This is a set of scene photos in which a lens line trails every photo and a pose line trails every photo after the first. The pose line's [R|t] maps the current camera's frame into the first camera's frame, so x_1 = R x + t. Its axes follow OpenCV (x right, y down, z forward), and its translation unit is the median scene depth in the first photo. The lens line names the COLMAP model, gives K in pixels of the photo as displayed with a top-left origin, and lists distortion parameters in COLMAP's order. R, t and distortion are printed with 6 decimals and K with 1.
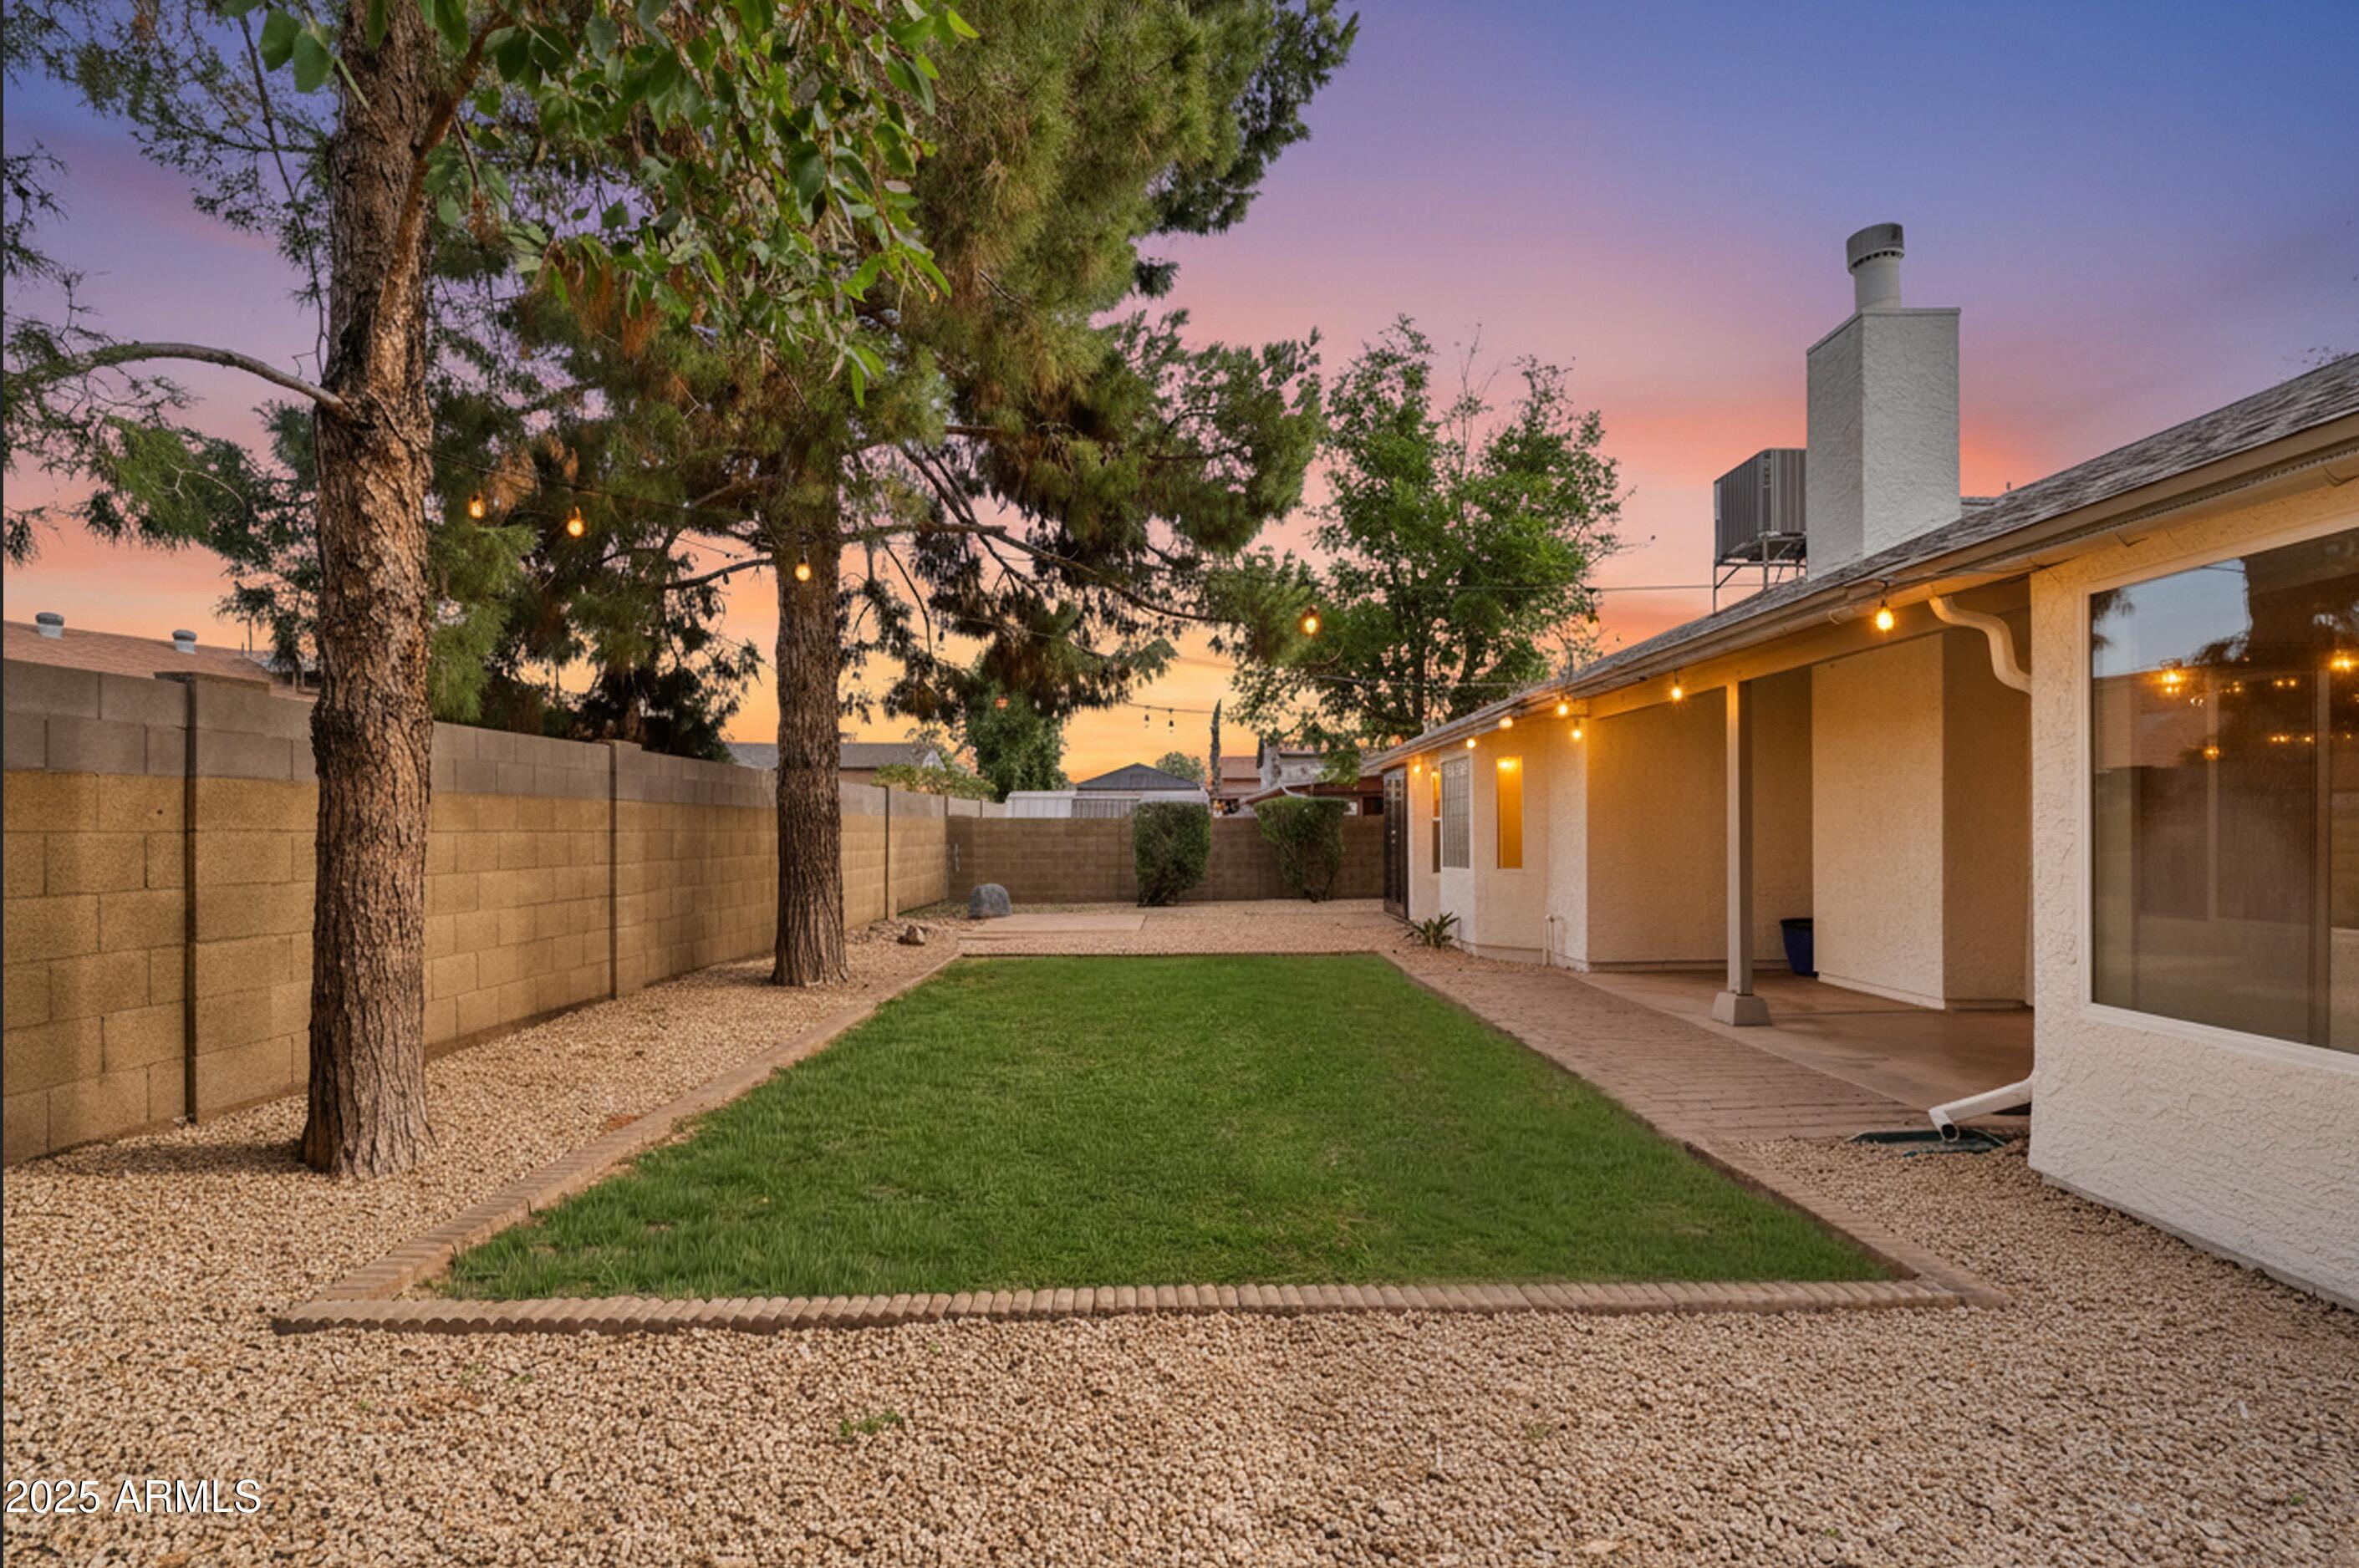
lens RADIAL K [[1084.3, 0, 1181.5], [0, 1084.3, 778.7], [0, 0, 1]] dist [-0.000912, 0.000192]
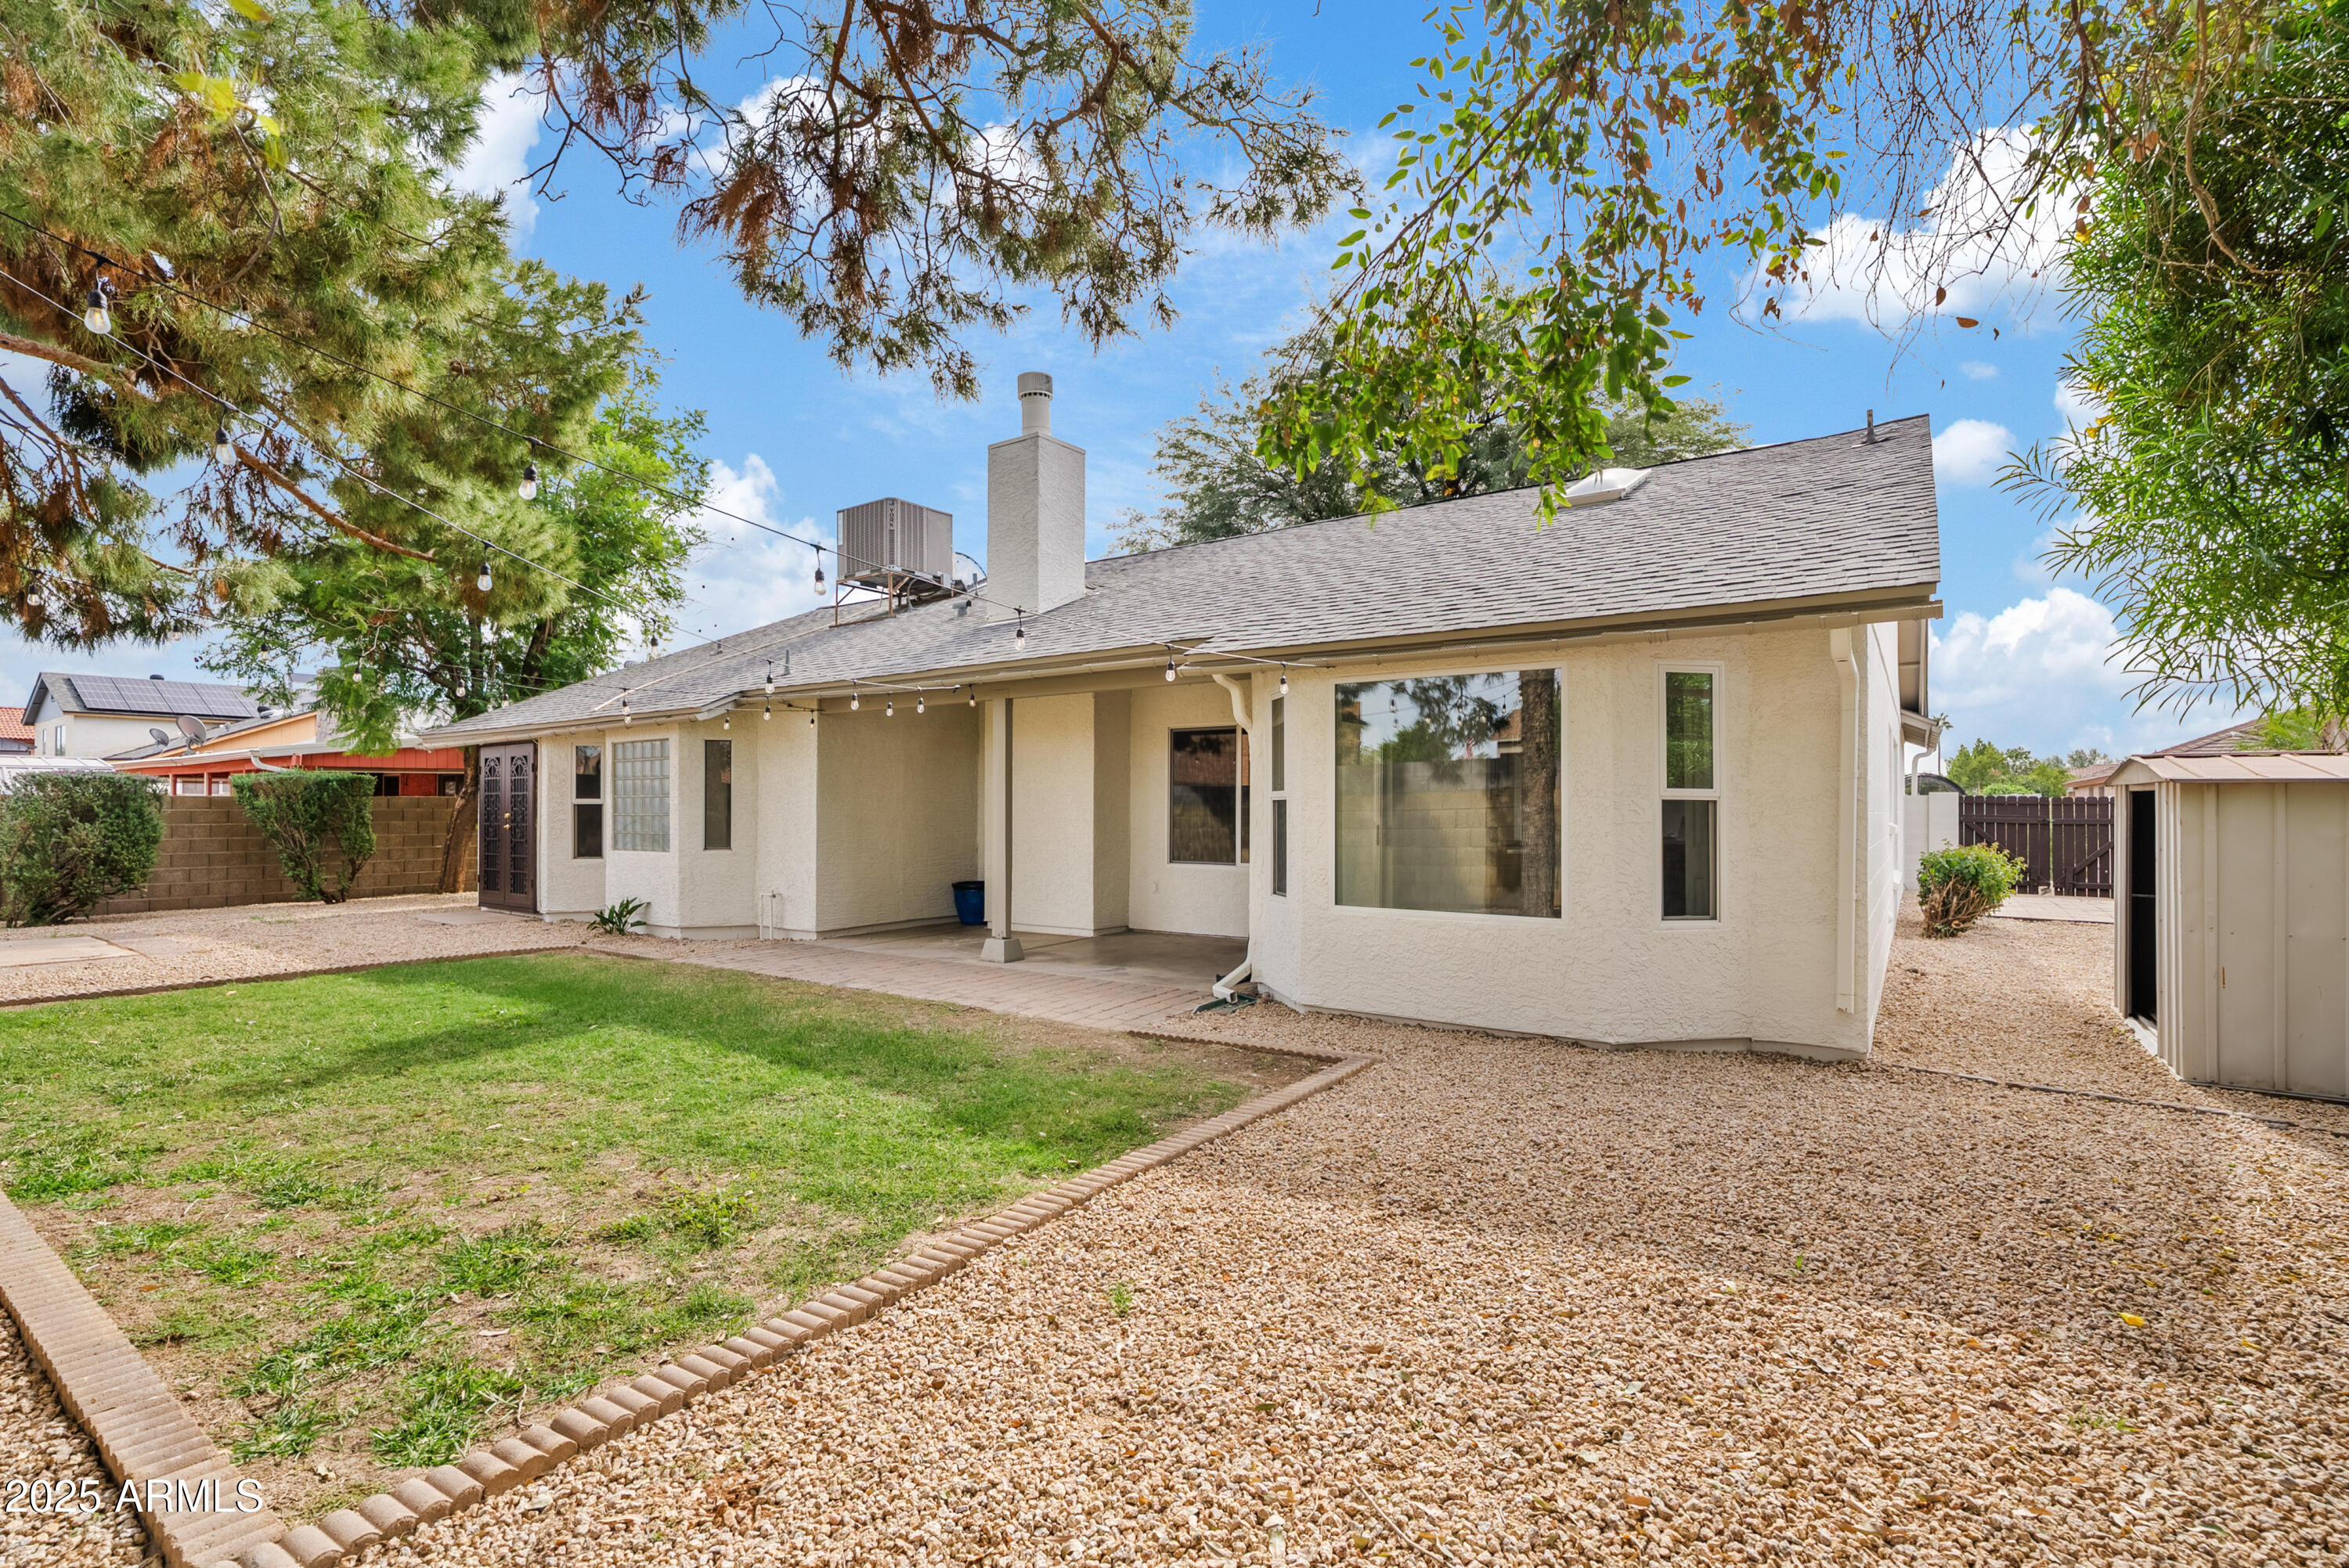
lens RADIAL K [[1079.7, 0, 1176.5], [0, 1079.7, 778.7], [0, 0, 1]] dist [-0.000912, 0.000192]
pose [[0.568726, 0.025656, 0.822127, -0.358587], [-0.039443, 0.999214, -0.003896, 0.000048], [-0.821581, -0.030211, 0.569291, 0.070260]]
